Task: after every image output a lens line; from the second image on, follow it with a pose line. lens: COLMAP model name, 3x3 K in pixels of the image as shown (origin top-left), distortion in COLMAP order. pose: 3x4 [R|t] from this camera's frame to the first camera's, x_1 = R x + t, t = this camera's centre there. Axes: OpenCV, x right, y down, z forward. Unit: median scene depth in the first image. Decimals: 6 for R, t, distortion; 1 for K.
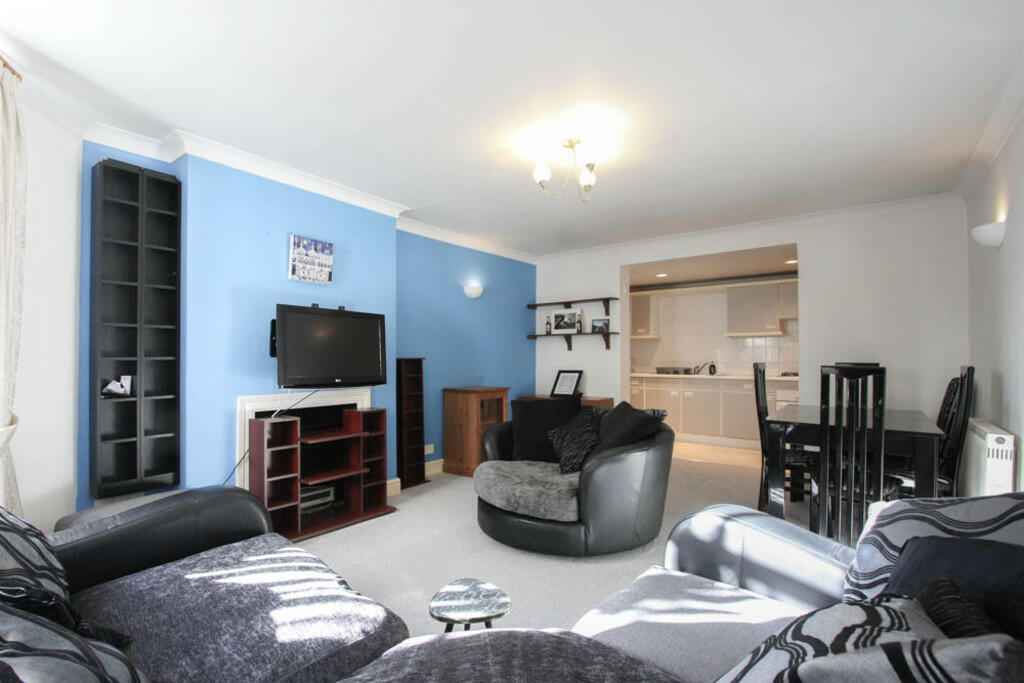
lens RADIAL K [[470.6, 0, 505.9], [0, 470.6, 353.8], [0, 0, 1]] dist [-0.016694, 0.000670]
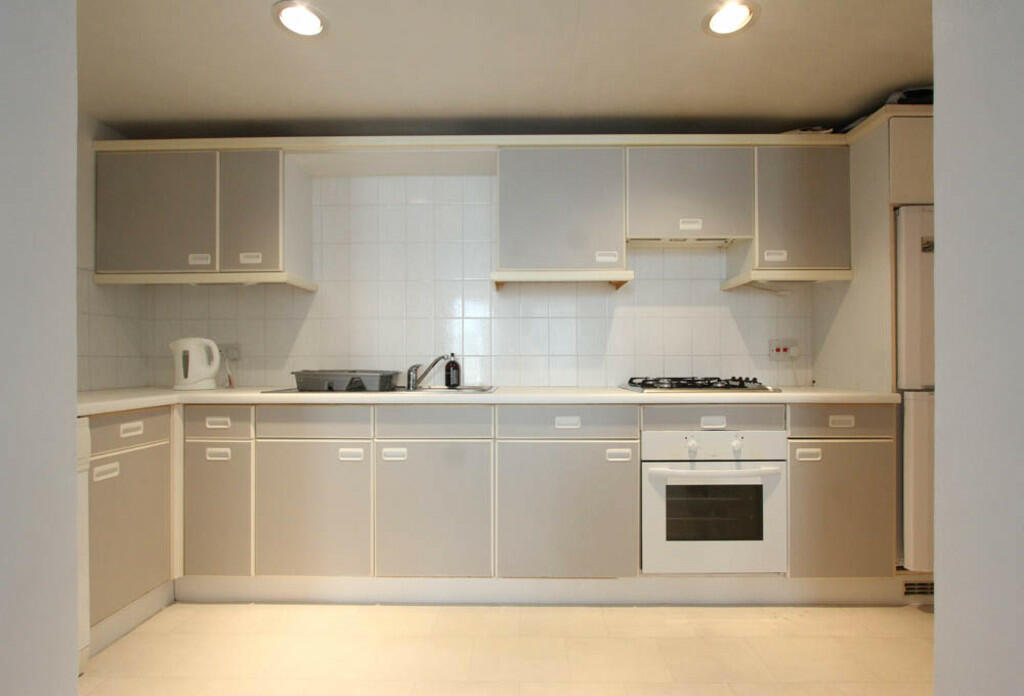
lens RADIAL K [[473.1, 0, 514.2], [0, 473.1, 360.5], [0, 0, 1]] dist [-0.017769, 0.000298]
pose [[0.794114, -0.003039, 0.607761, 0.464936], [-0.001052, 0.999979, 0.006374, 0.037418], [-0.607768, -0.005701, 0.794094, 1.251621]]
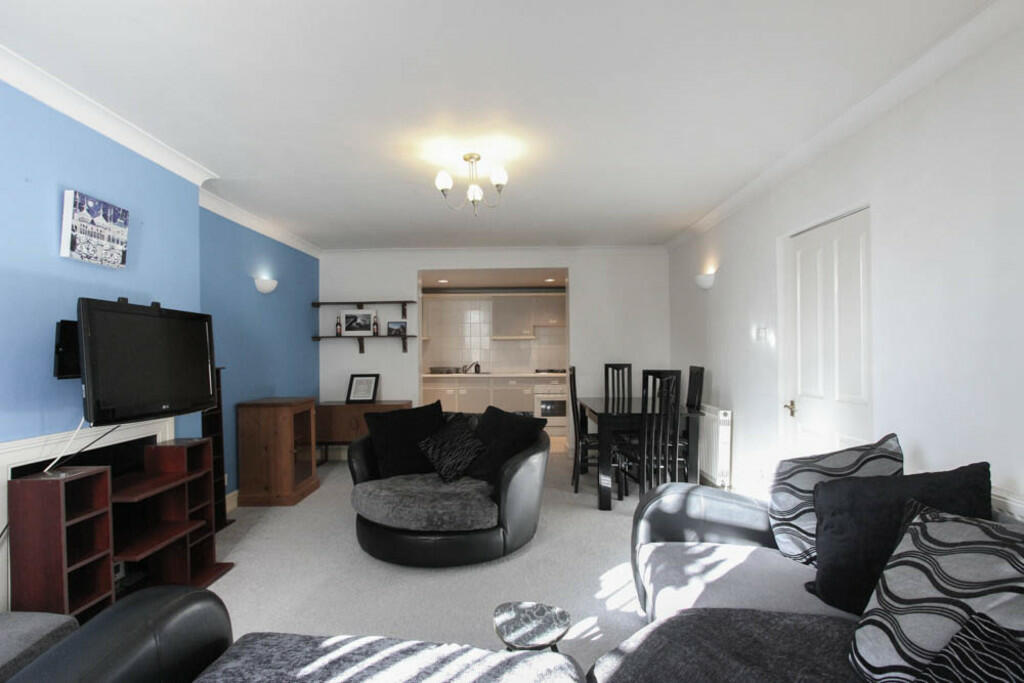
lens RADIAL K [[470.6, 0, 505.9], [0, 470.6, 353.8], [0, 0, 1]] dist [-0.016694, 0.000670]
pose [[0.803977, -0.010055, 0.594575, -0.325104], [0.003363, 0.999918, 0.012363, -0.028143], [-0.594651, -0.007941, 0.803945, 0.106132]]
